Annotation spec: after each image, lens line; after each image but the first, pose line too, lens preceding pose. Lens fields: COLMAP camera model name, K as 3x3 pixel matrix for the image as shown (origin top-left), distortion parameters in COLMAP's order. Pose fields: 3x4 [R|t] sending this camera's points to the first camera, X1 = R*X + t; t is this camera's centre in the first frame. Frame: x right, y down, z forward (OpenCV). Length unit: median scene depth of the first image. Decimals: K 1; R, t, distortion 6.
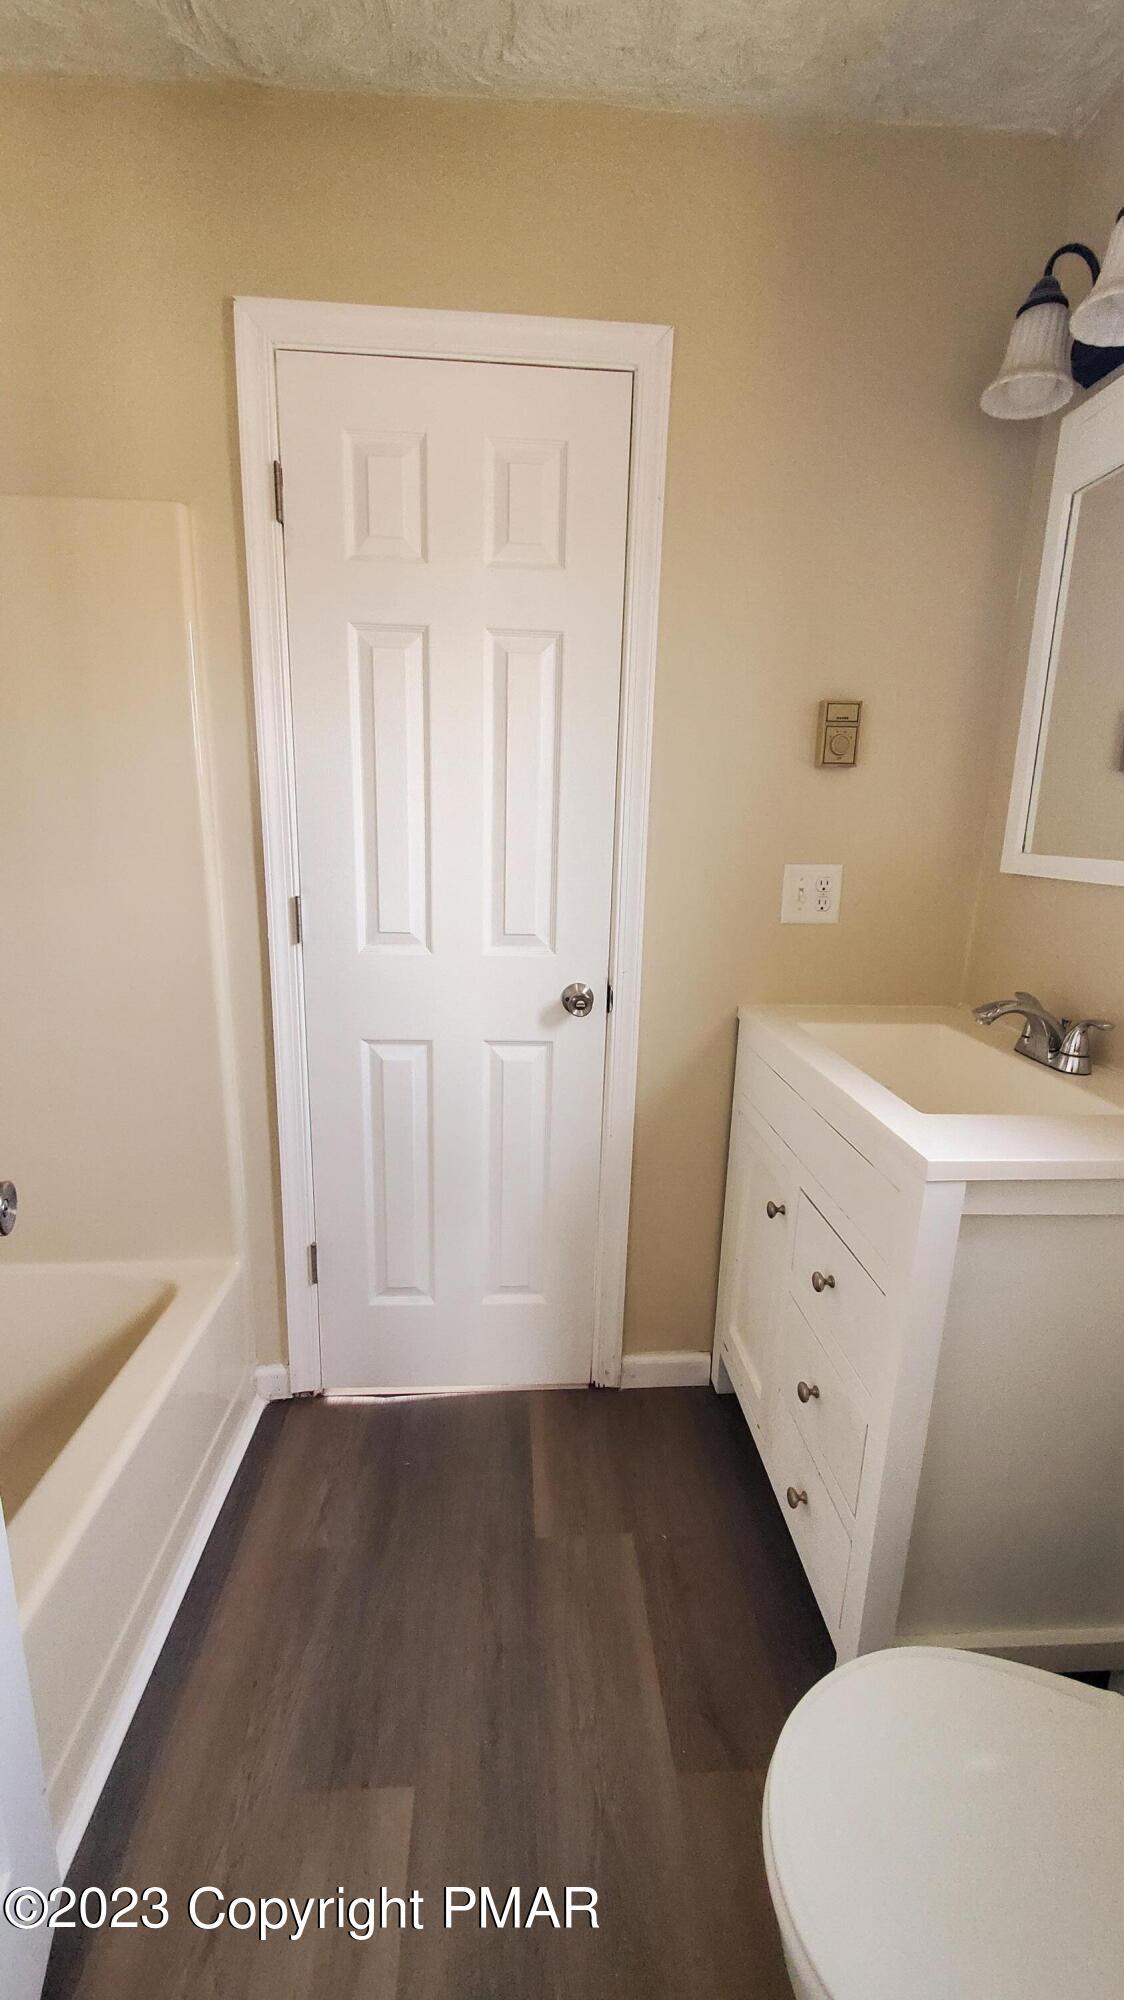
lens RADIAL K [[799.7, 0, 557.8], [0, 799.7, 1005.7], [0, 0, 1]] dist [-0.000708, -0.000340]
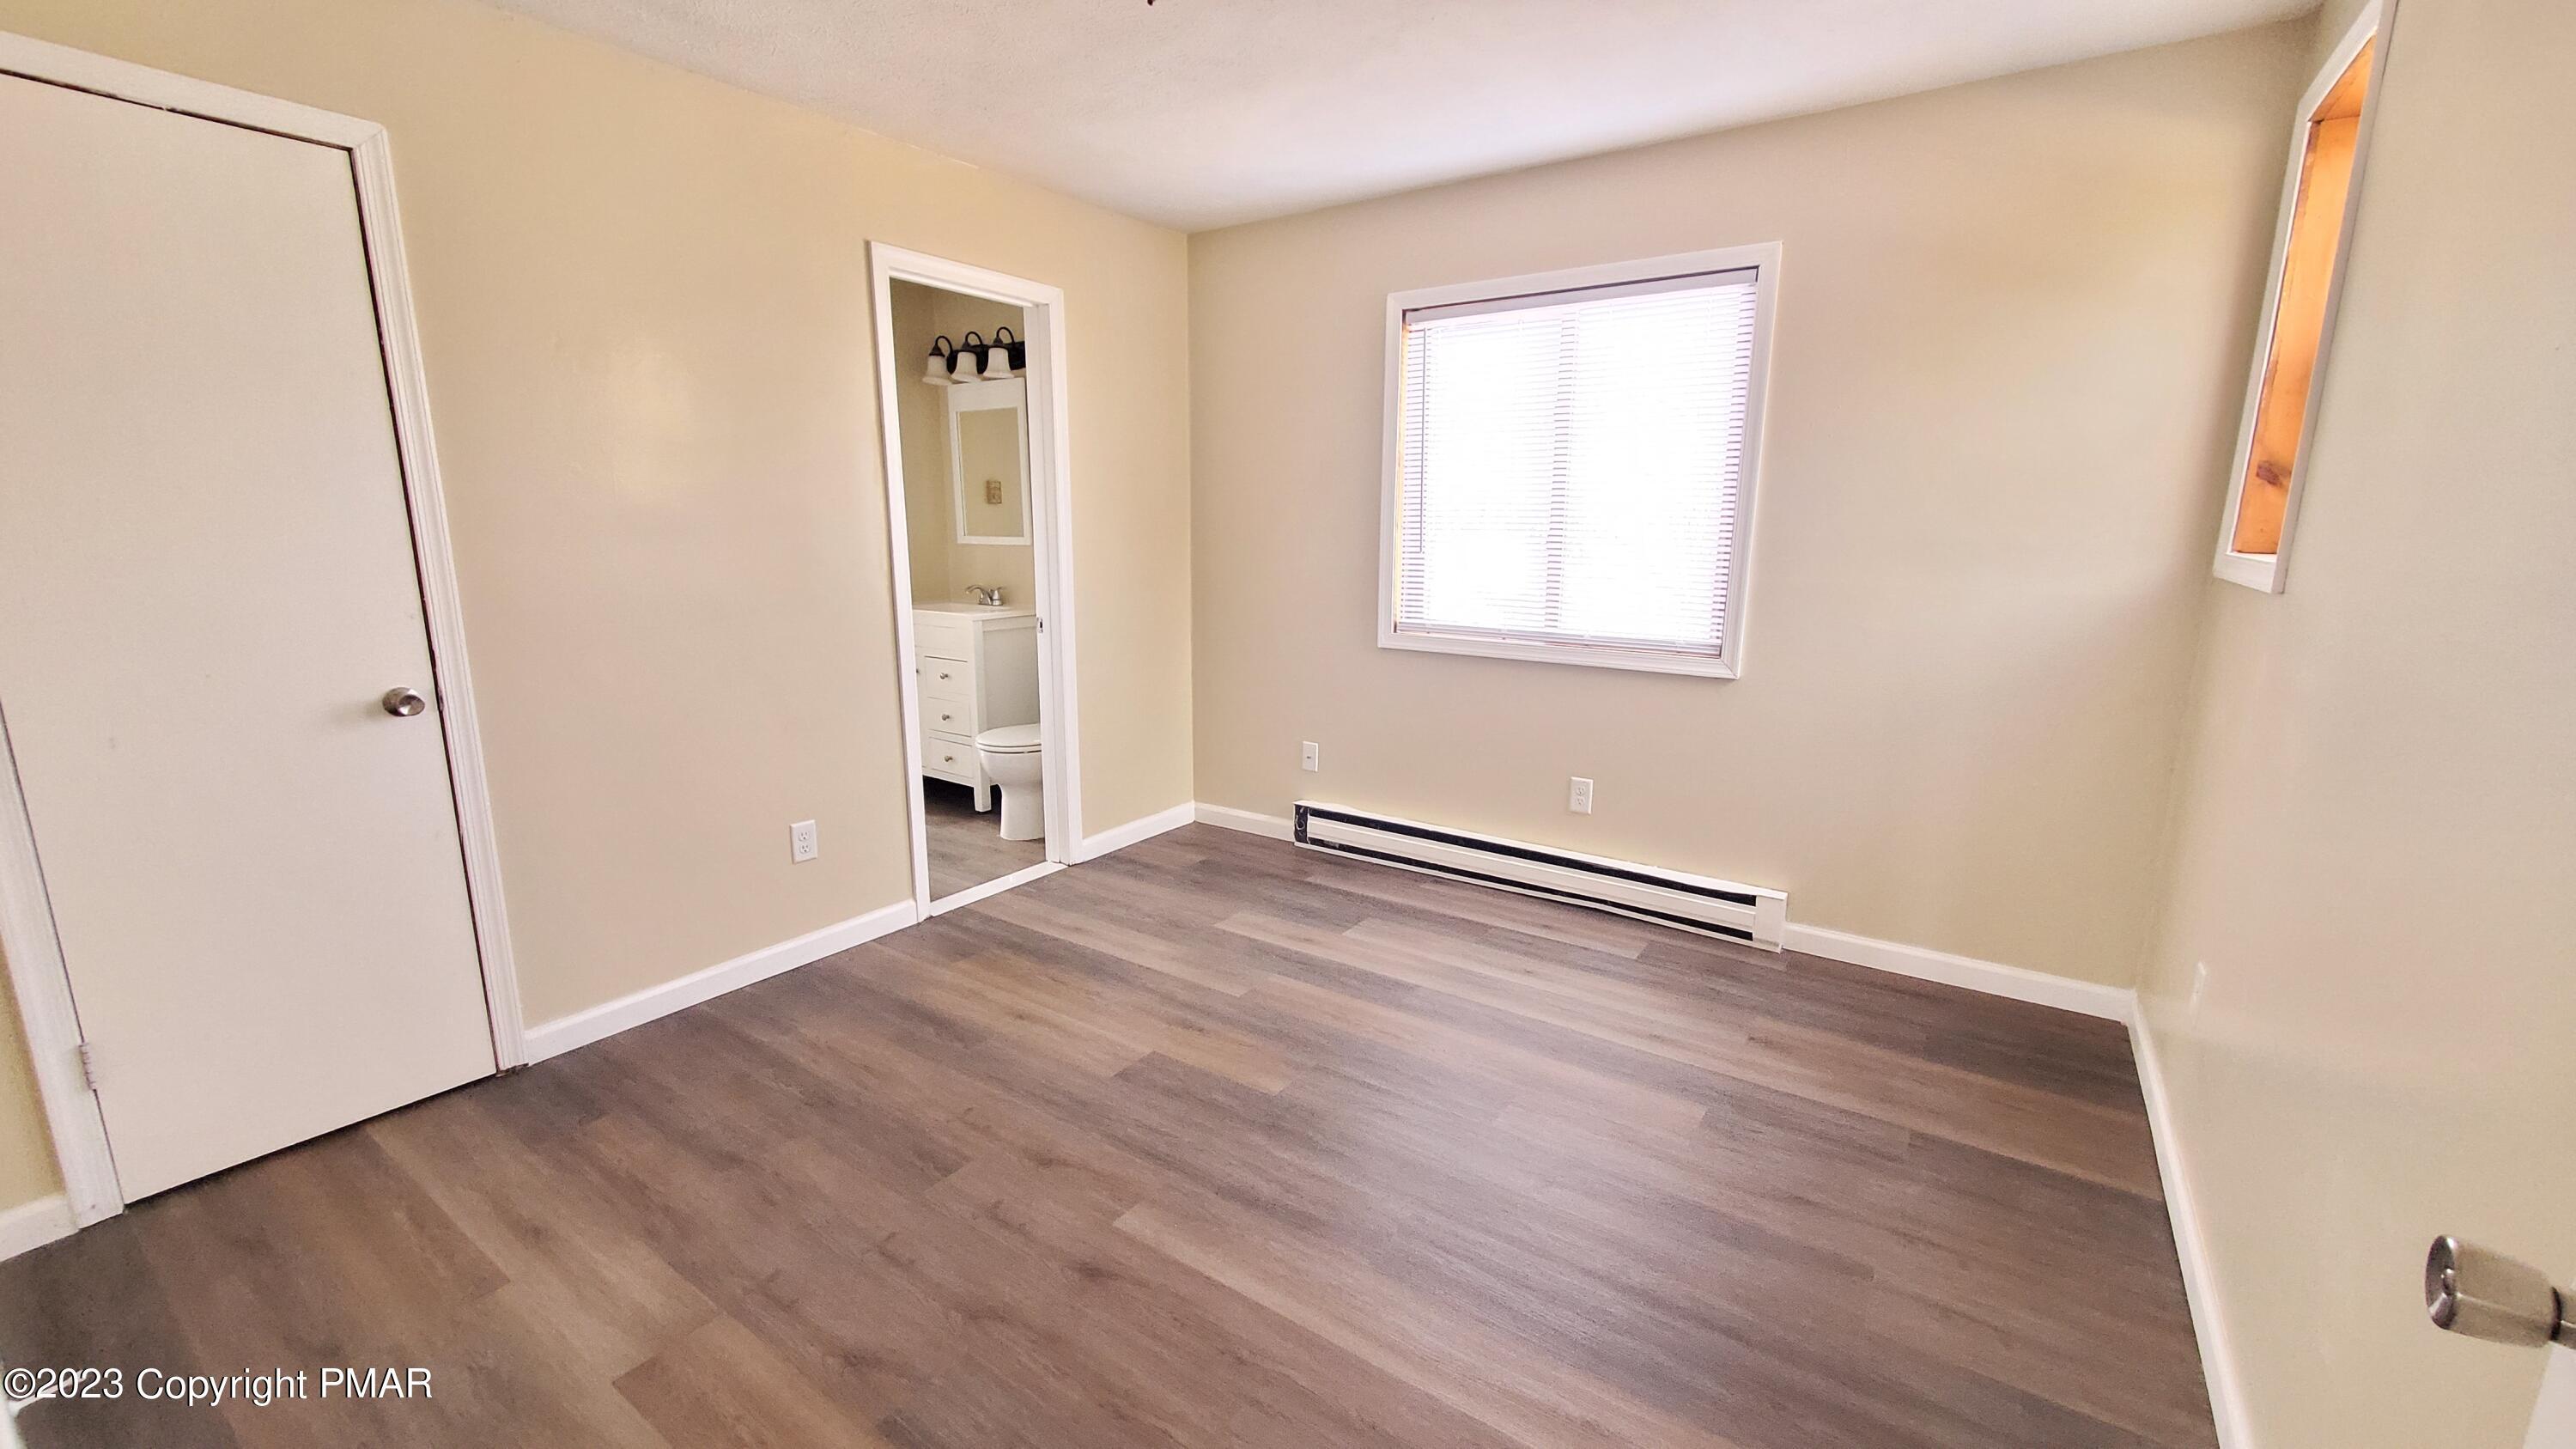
lens RADIAL K [[1030.1, 0, 1295.9], [0, 1030.1, 730.0], [0, 0, 1]] dist [-0.000708, -0.000340]
pose [[0.617202, -0.175138, 0.767065, -1.471816], [0.188871, 0.979385, 0.071643, 0.401831], [-0.763799, 0.100658, 0.637557, -1.954380]]
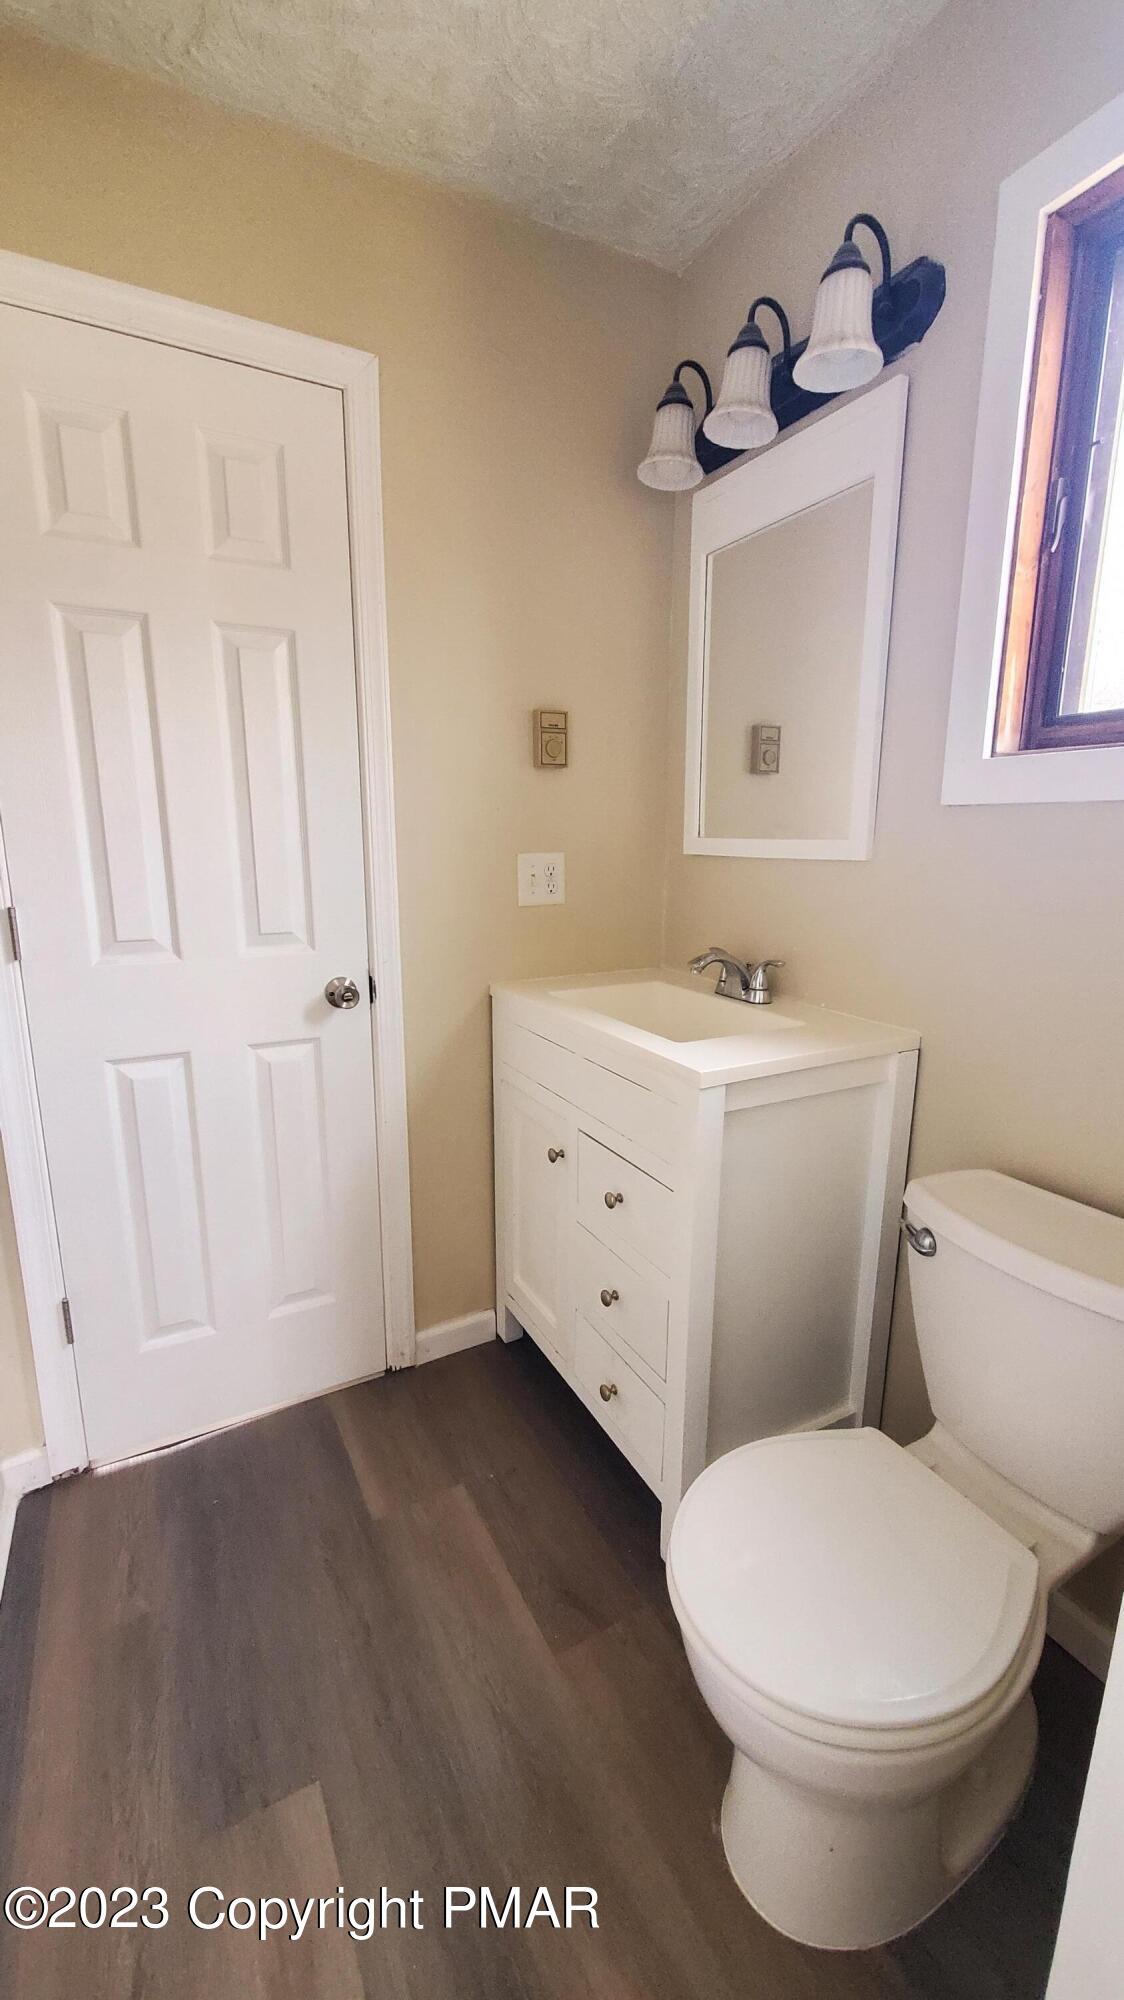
lens RADIAL K [[799.7, 0, 557.8], [0, 799.7, 1005.7], [0, 0, 1]] dist [-0.000708, -0.000340]
pose [[0.909386, -0.108658, 0.401510, -0.144228], [0.113369, 0.993479, 0.012088, 0.028982], [-0.400205, 0.034526, 0.915775, -0.044941]]
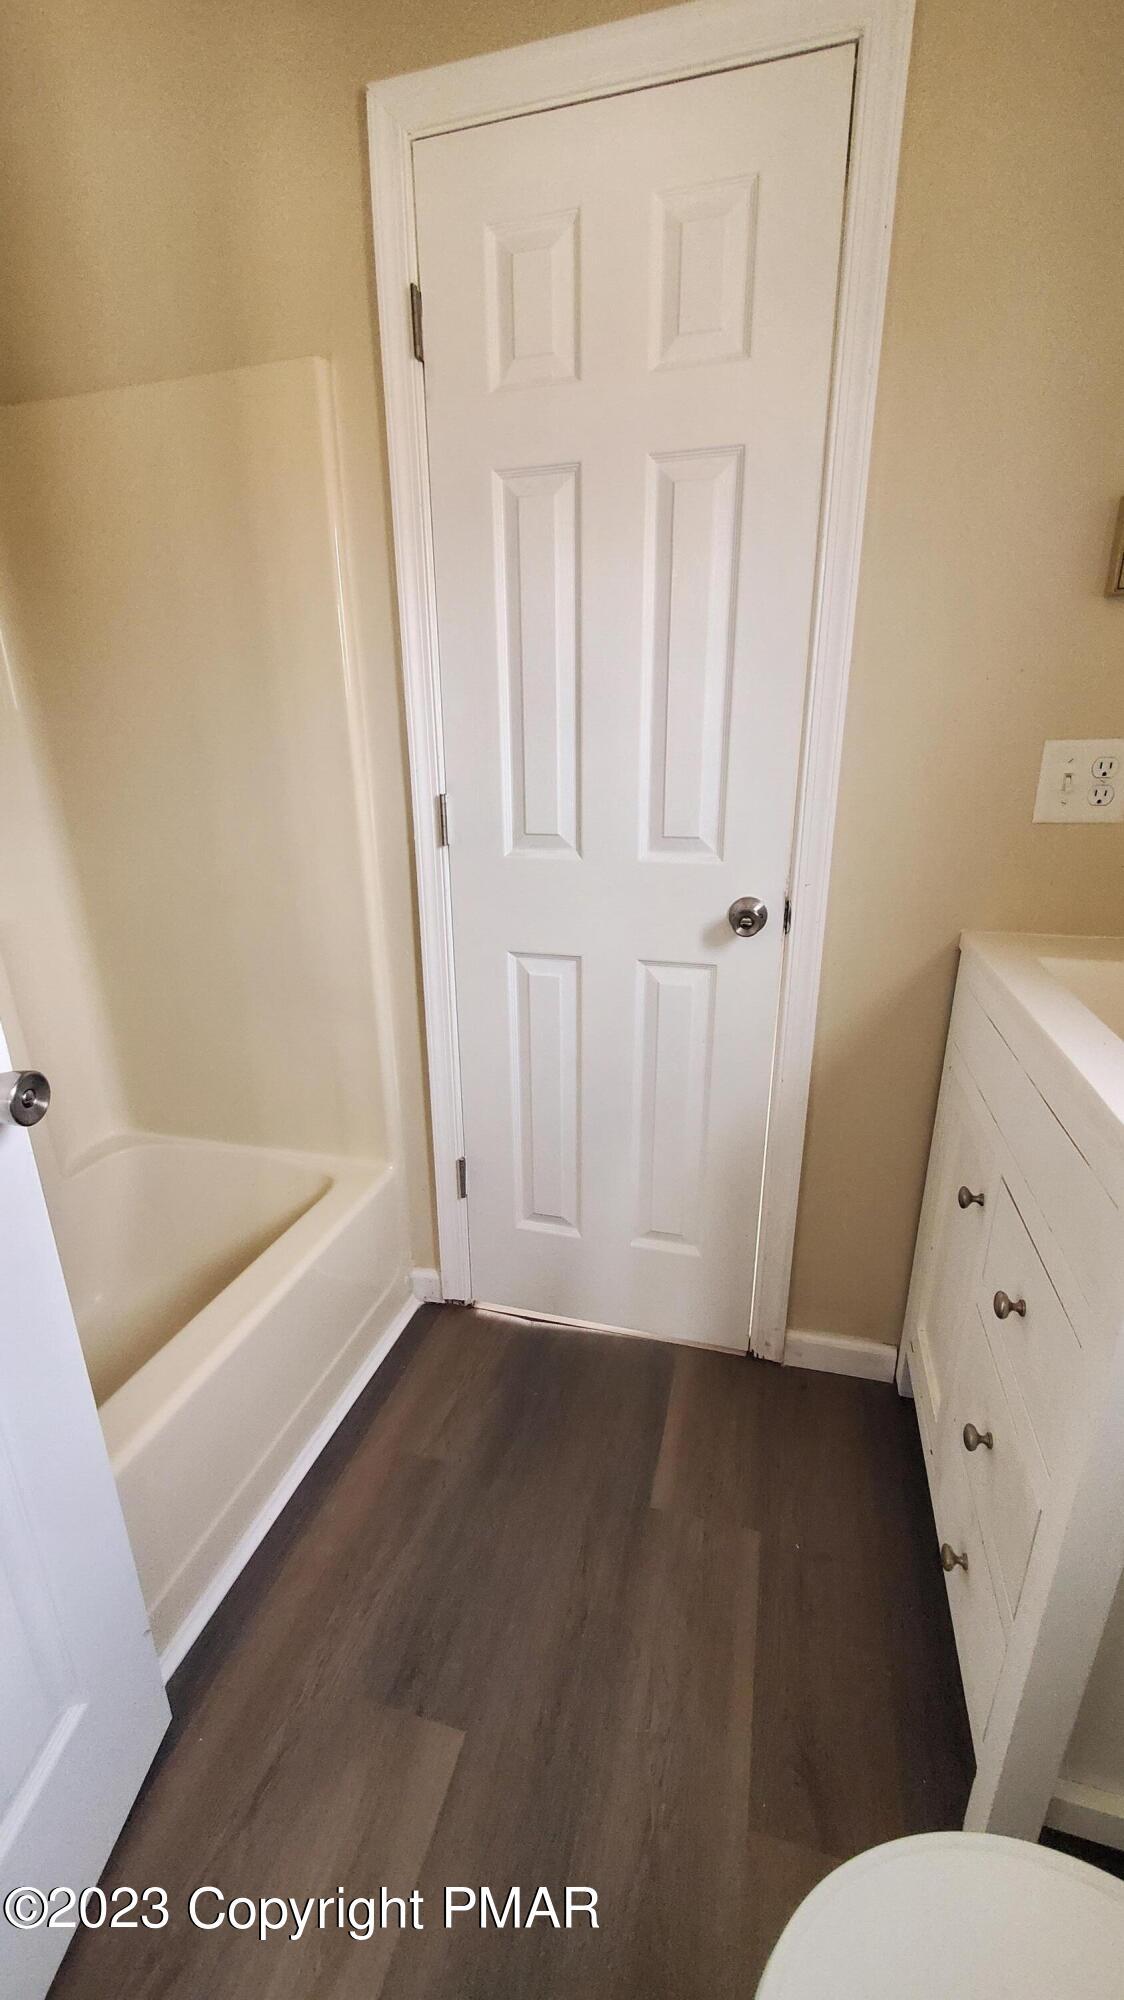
lens RADIAL K [[799.7, 0, 557.8], [0, 799.7, 1005.7], [0, 0, 1]] dist [-0.000708, -0.000340]
pose [[0.942937, 0.070438, -0.325434, 0.123714], [-0.039156, 0.994044, 0.101699, 0.008395], [0.330660, -0.083153, 0.940080, 0.148310]]
